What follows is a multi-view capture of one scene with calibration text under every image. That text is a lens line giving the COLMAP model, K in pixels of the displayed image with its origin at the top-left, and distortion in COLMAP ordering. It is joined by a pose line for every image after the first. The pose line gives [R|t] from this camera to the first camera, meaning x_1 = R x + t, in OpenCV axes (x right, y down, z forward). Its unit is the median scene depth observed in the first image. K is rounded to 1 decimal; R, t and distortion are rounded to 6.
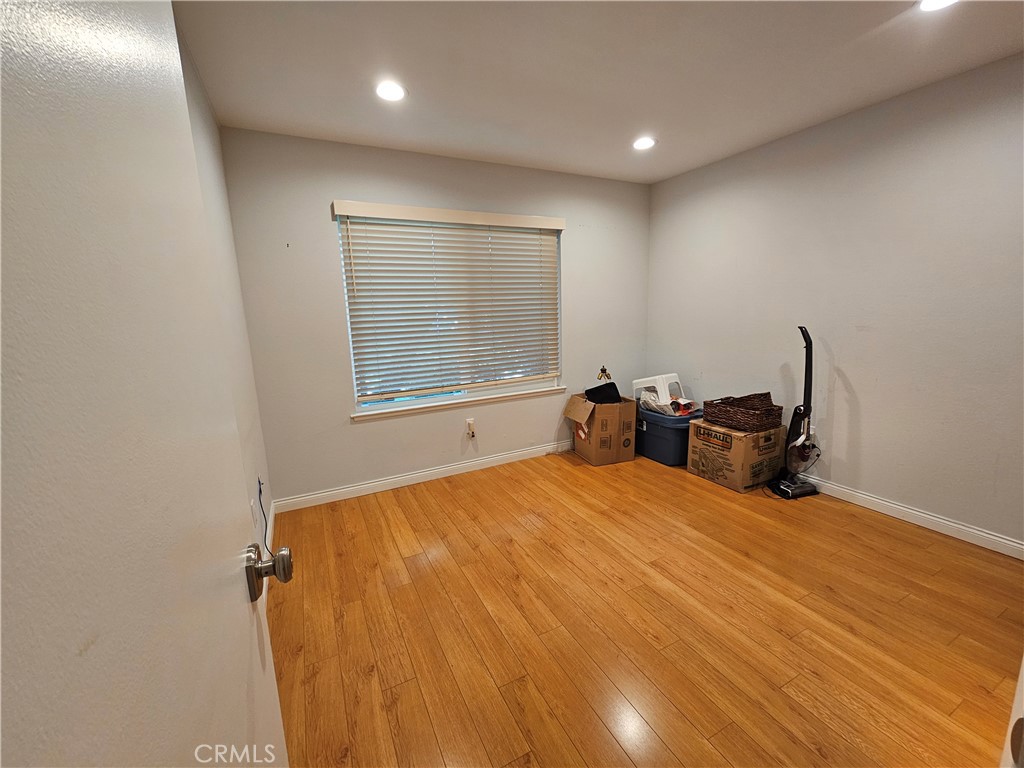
lens RADIAL K [[418.7, 0, 509.4], [0, 418.7, 384.2], [0, 0, 1]] dist [0.000843, 0.000322]
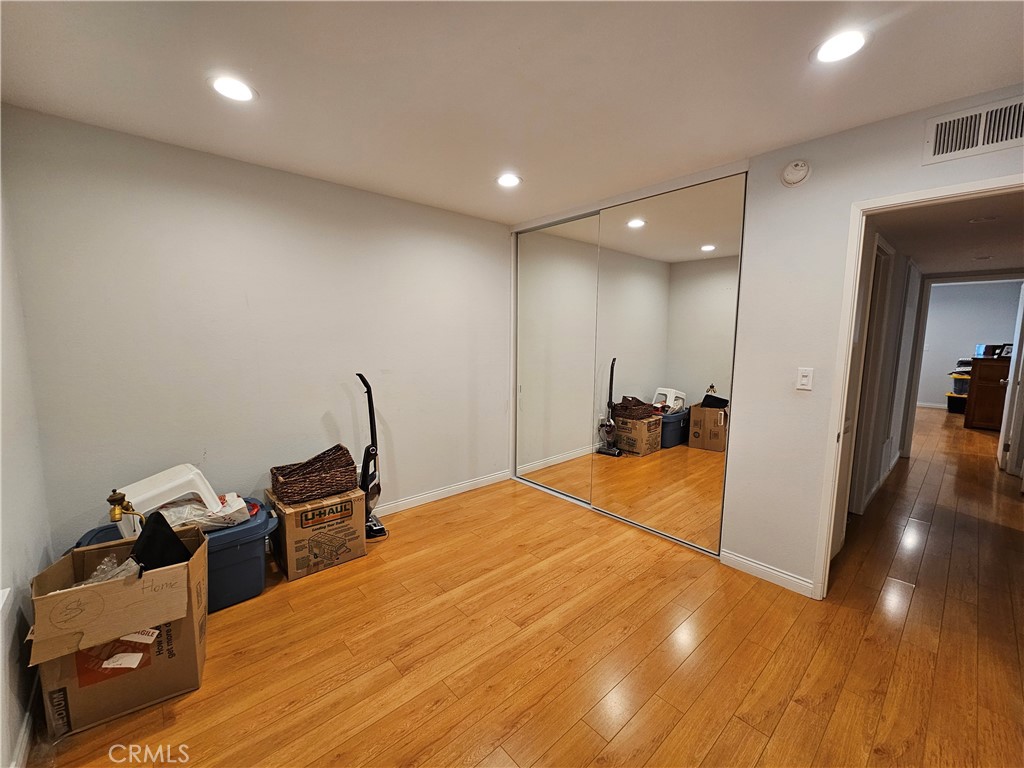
lens RADIAL K [[418.7, 0, 509.4], [0, 418.7, 384.2], [0, 0, 1]] dist [0.000843, 0.000322]
pose [[-0.262569, -0.084739, 0.961185, -0.407481], [0.170643, 0.976357, 0.132691, -0.185731], [-0.949704, 0.198861, -0.241901, 0.896856]]
